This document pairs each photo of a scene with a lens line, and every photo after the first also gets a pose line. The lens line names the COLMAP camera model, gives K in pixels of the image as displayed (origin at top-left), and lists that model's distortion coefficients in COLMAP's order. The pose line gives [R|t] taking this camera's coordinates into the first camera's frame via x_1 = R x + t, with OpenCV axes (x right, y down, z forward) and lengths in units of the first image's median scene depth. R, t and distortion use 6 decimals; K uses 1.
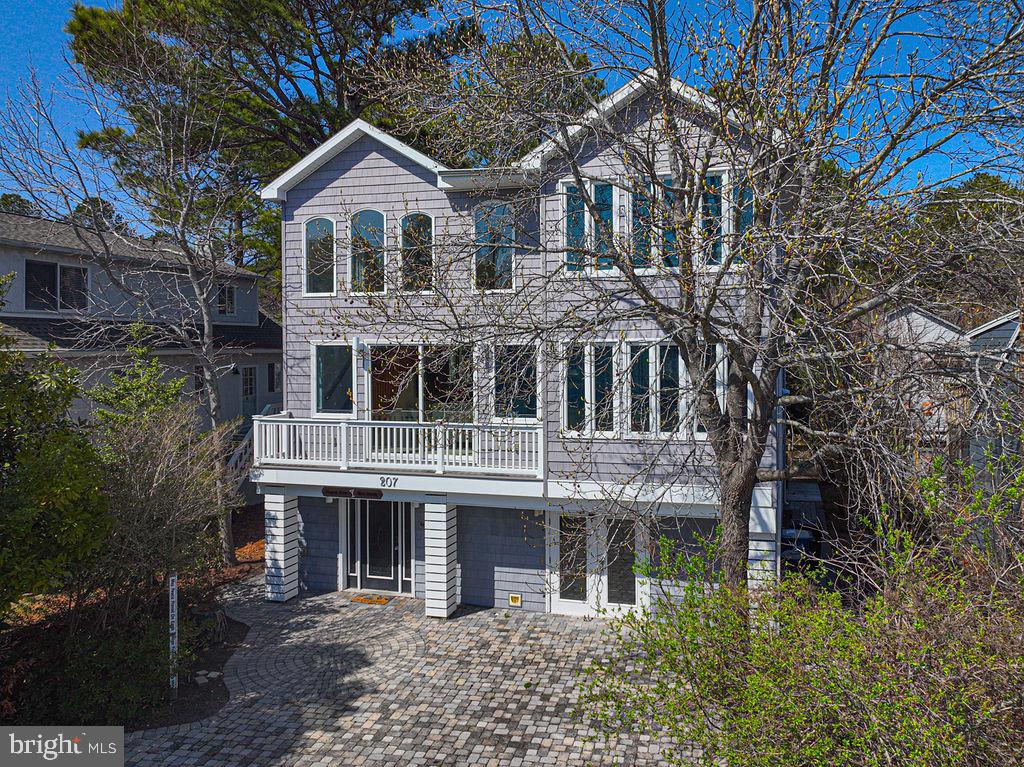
lens RADIAL K [[768.8, 0, 551.3], [0, 768.8, 374.1], [0, 0, 1]] dist [0.079085, 0.002283]
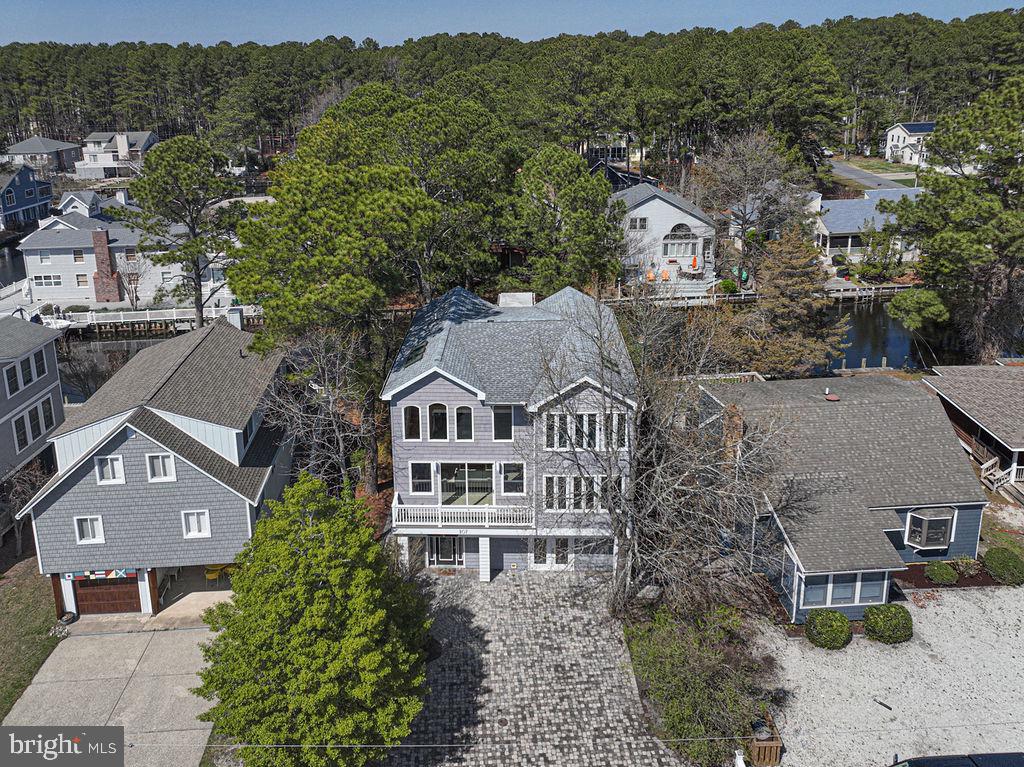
lens RADIAL K [[739.8, 0, 514.6], [0, 739.8, 252.6], [0, 0, 1]] dist [0.002260, 0.006850]
pose [[0.959963, -0.061679, 0.273252, -0.585689], [0.009072, 0.981792, 0.189741, -1.034676], [-0.279980, -0.179665, 0.943044, -0.905291]]
